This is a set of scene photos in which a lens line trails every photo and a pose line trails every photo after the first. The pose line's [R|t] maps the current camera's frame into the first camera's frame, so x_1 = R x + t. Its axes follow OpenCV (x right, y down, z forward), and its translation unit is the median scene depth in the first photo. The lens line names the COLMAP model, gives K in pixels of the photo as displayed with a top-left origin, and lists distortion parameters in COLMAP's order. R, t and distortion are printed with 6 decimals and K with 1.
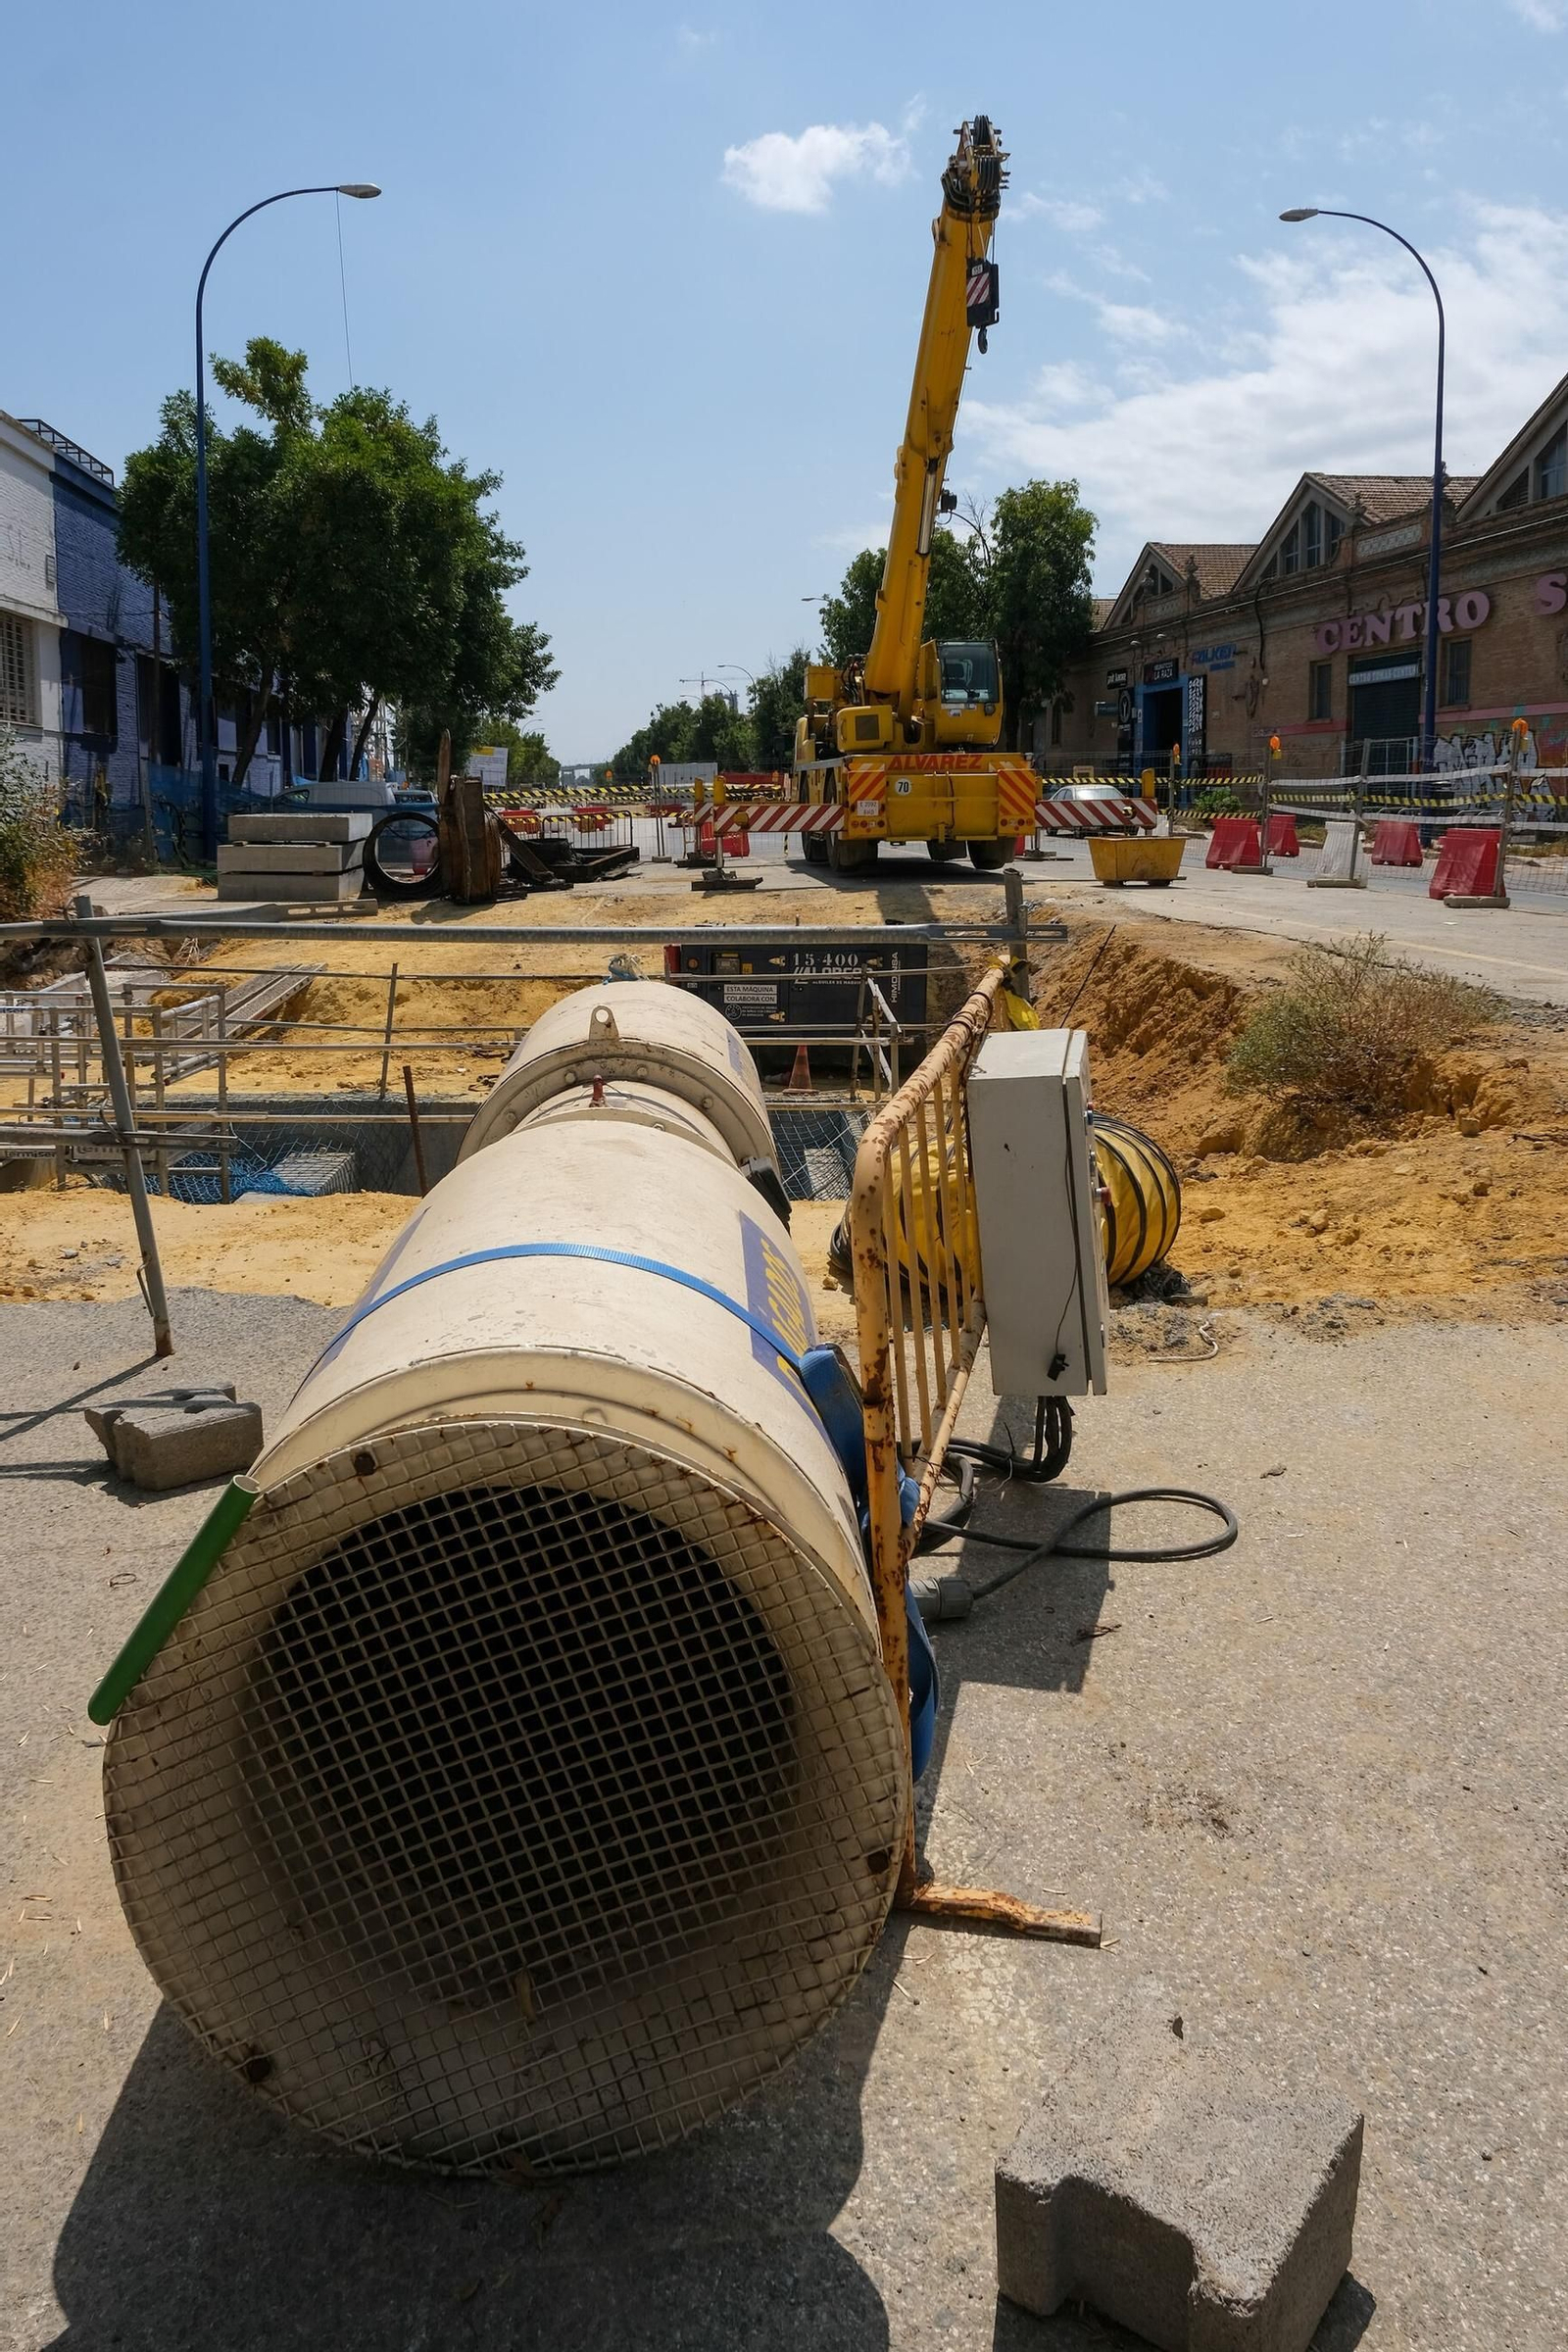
lens RADIAL K [[2384.4, 0, 785.2], [0, 2384.4, 1172.6], [0, 0, 1]] dist [0.008164, 0.000000]
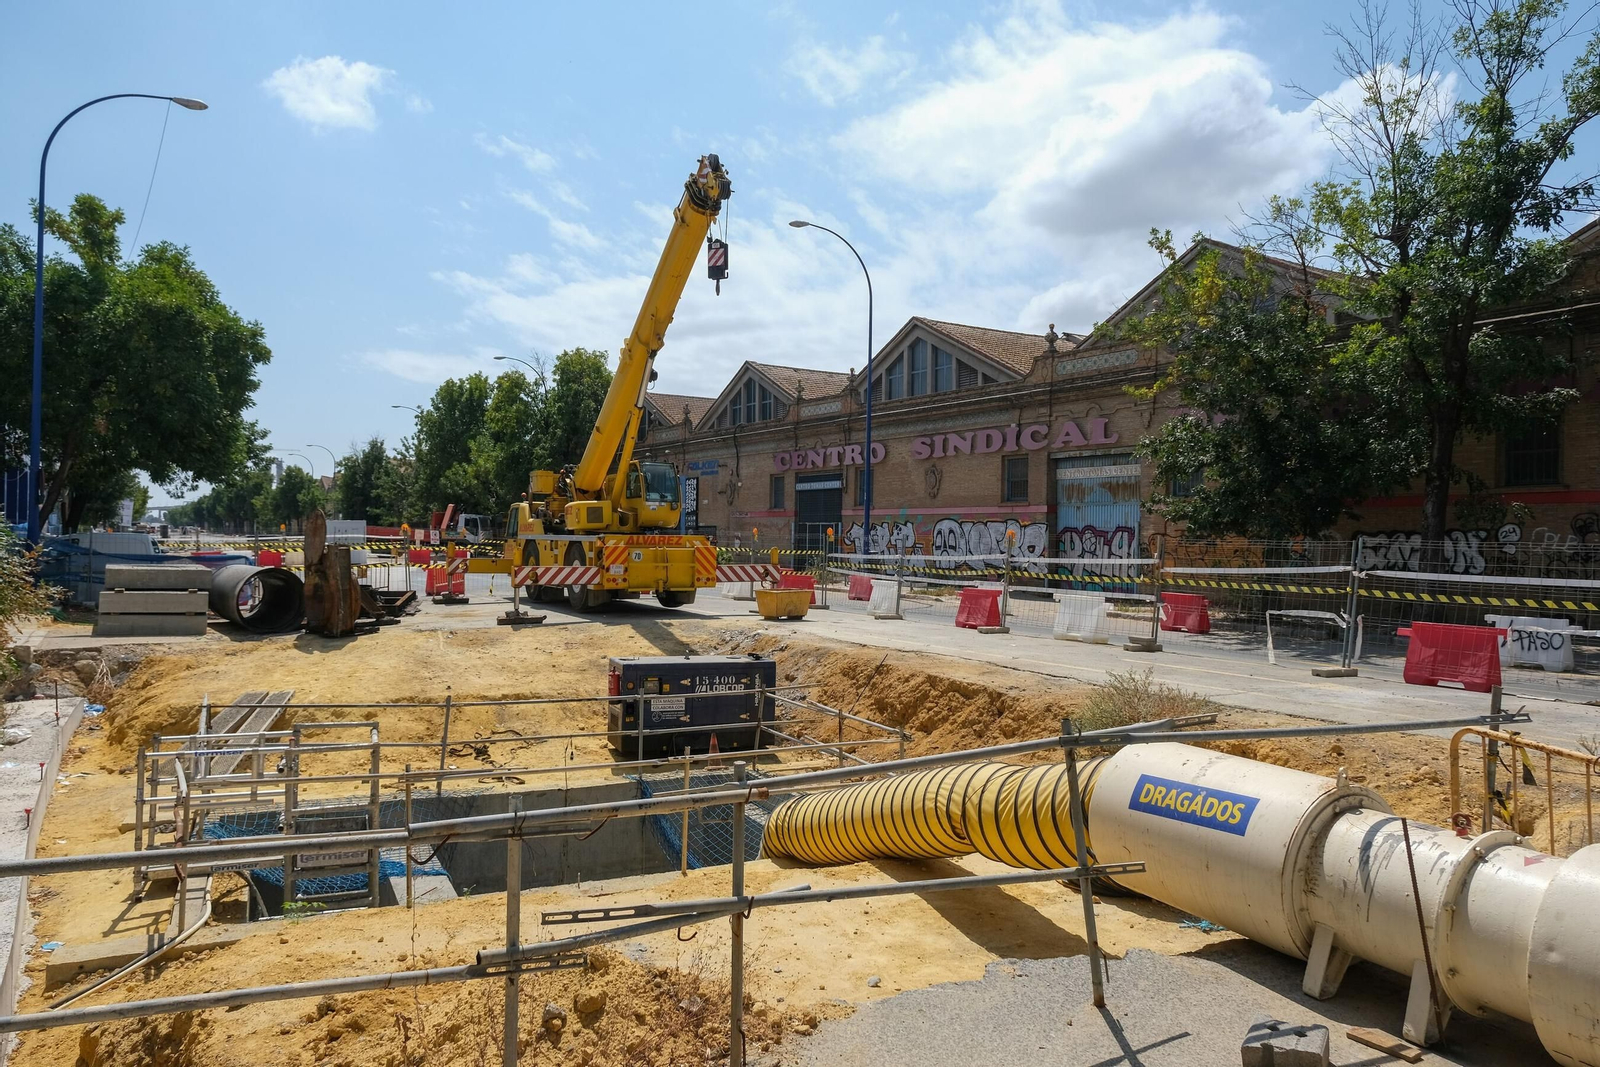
lens RADIAL K [[1622.1, 0, 801.2], [0, 1622.1, 534.2], [0, 0, 1]] dist [0.008164, 0.000000]
pose [[0.788890, 0.011643, 0.614425, -0.475631], [0.062308, 0.993153, -0.098820, -0.061529], [-0.611368, 0.116242, 0.782762, 0.108259]]
